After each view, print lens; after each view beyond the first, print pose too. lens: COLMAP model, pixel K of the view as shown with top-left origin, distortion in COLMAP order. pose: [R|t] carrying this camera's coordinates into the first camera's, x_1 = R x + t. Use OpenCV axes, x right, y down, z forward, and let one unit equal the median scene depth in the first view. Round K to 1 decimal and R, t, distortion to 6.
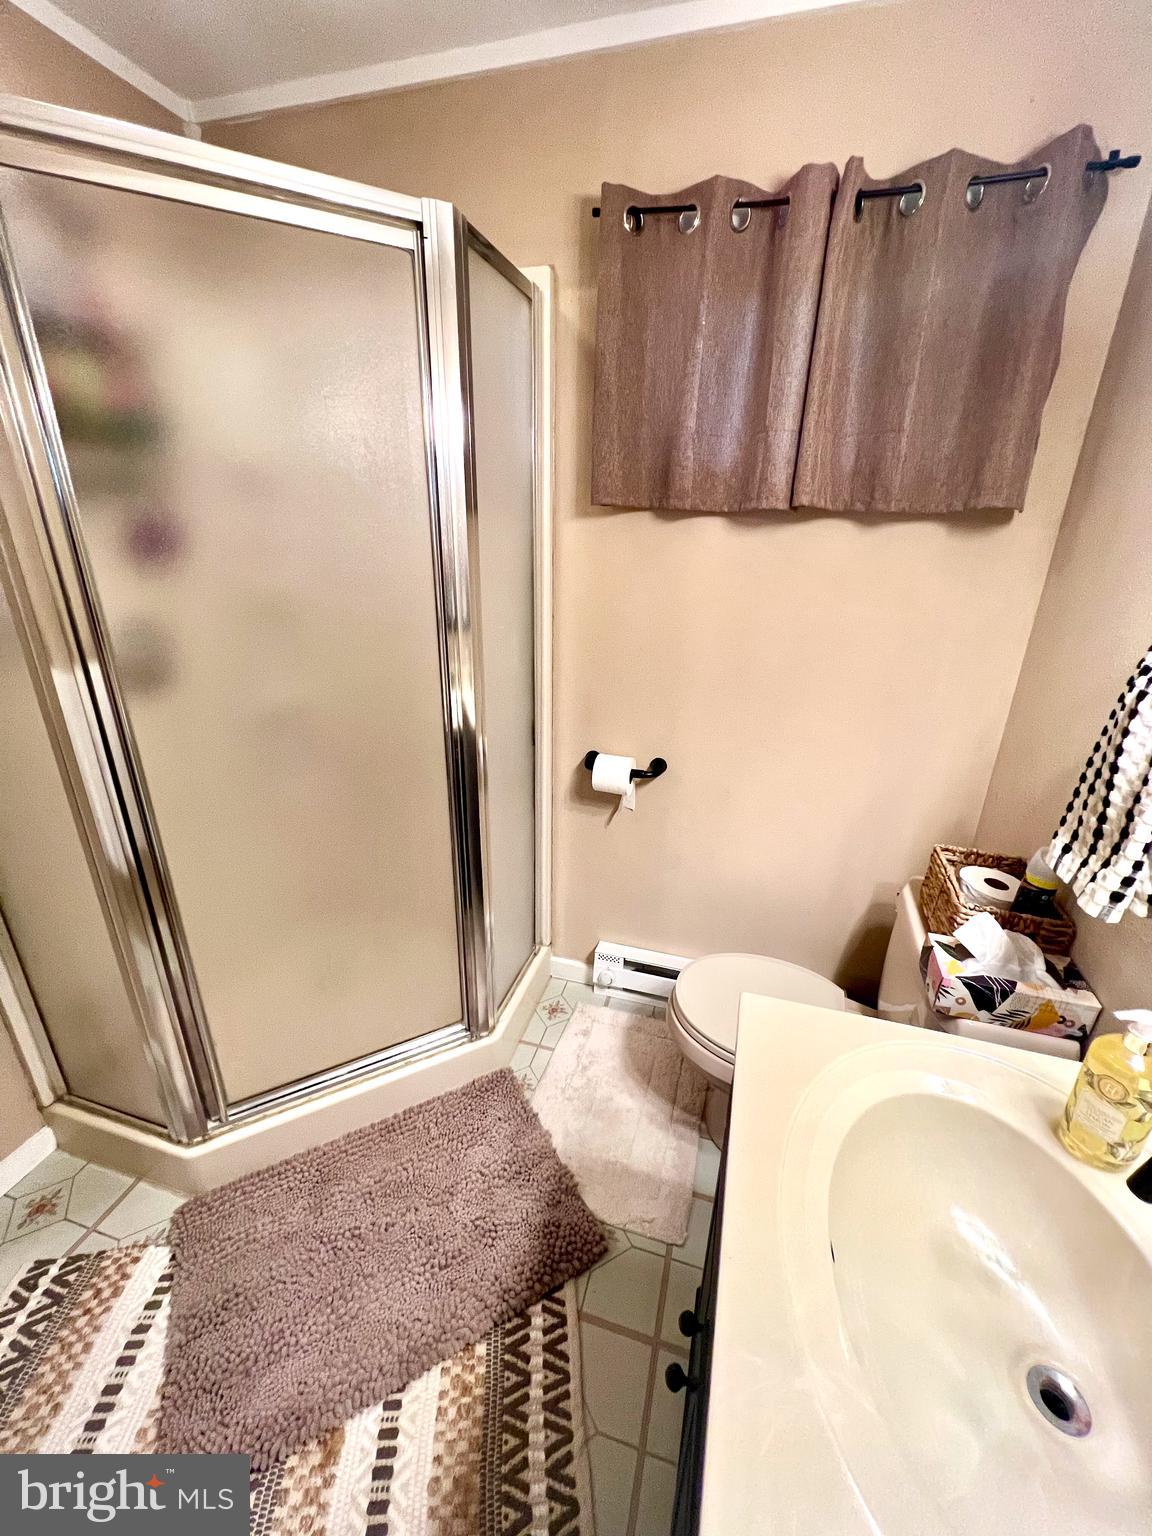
lens RADIAL K [[616.3, 0, 580.5], [0, 616.3, 766.1], [0, 0, 1]] dist [-0.001226, 0.000501]
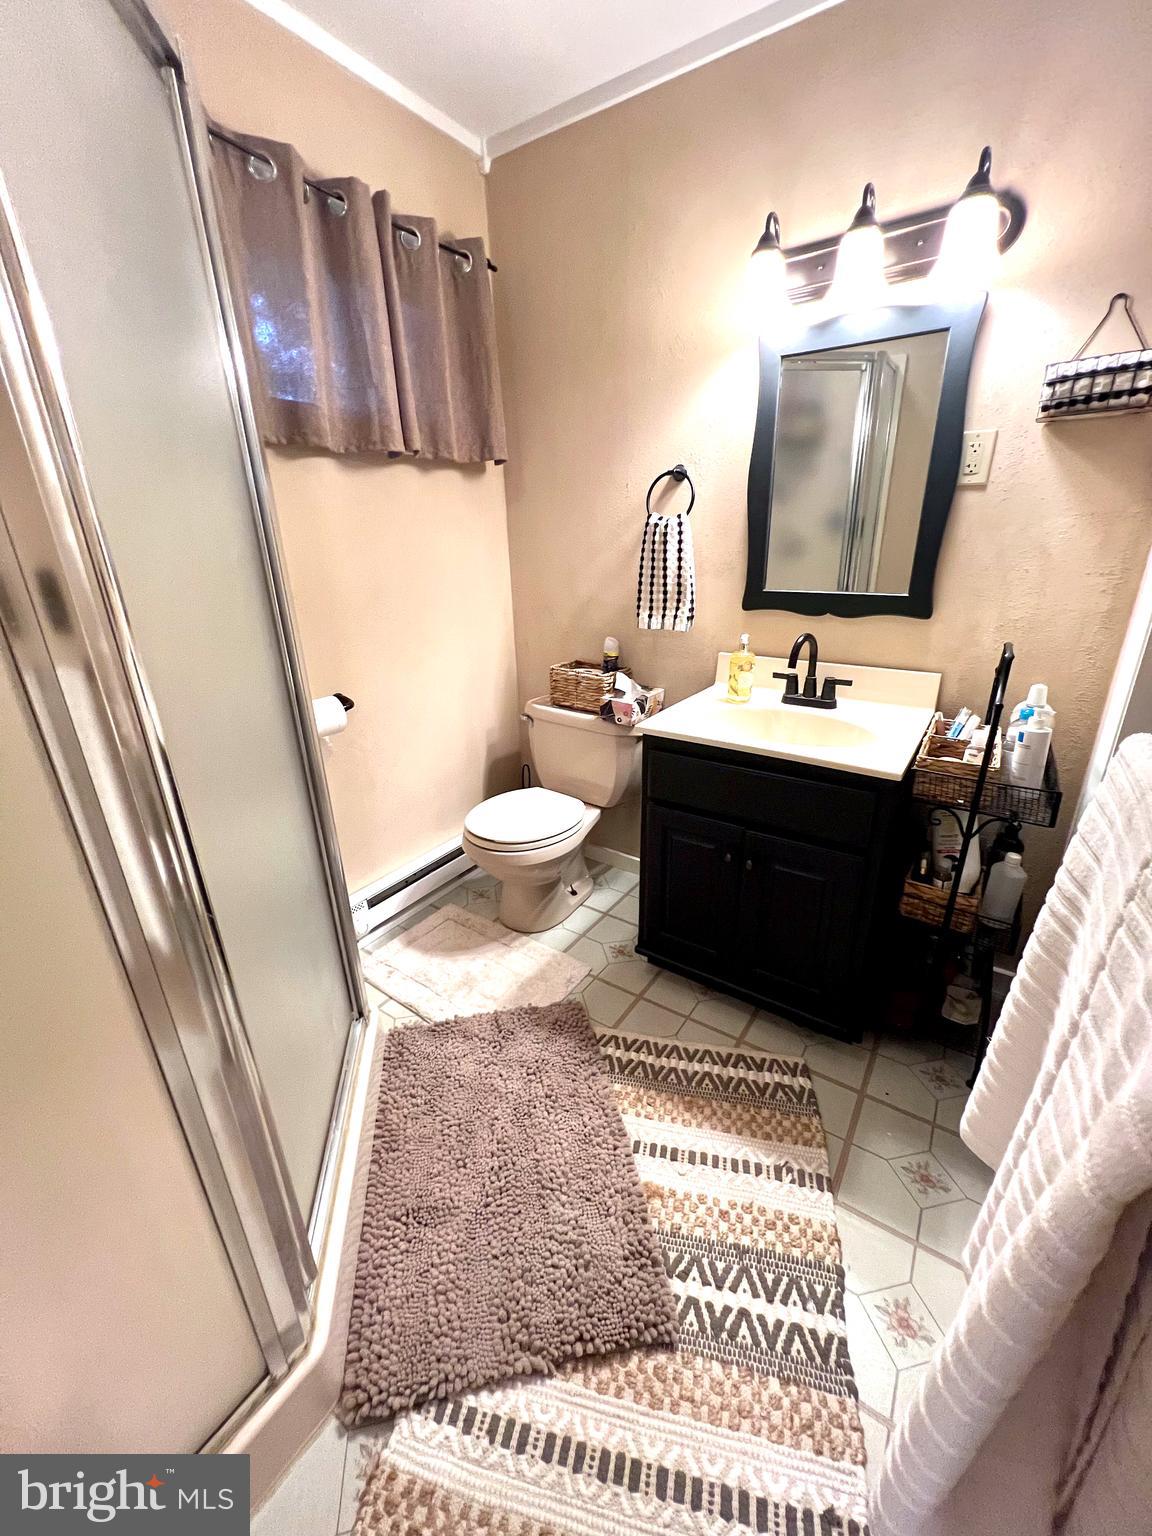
lens RADIAL K [[616.3, 0, 580.5], [0, 616.3, 766.1], [0, 0, 1]] dist [-0.001226, 0.000501]
pose [[0.306232, -0.367446, 0.878183, -1.109857], [0.368567, 0.896320, 0.246512, -0.013612], [-0.877713, 0.248180, 0.409910, 0.373239]]
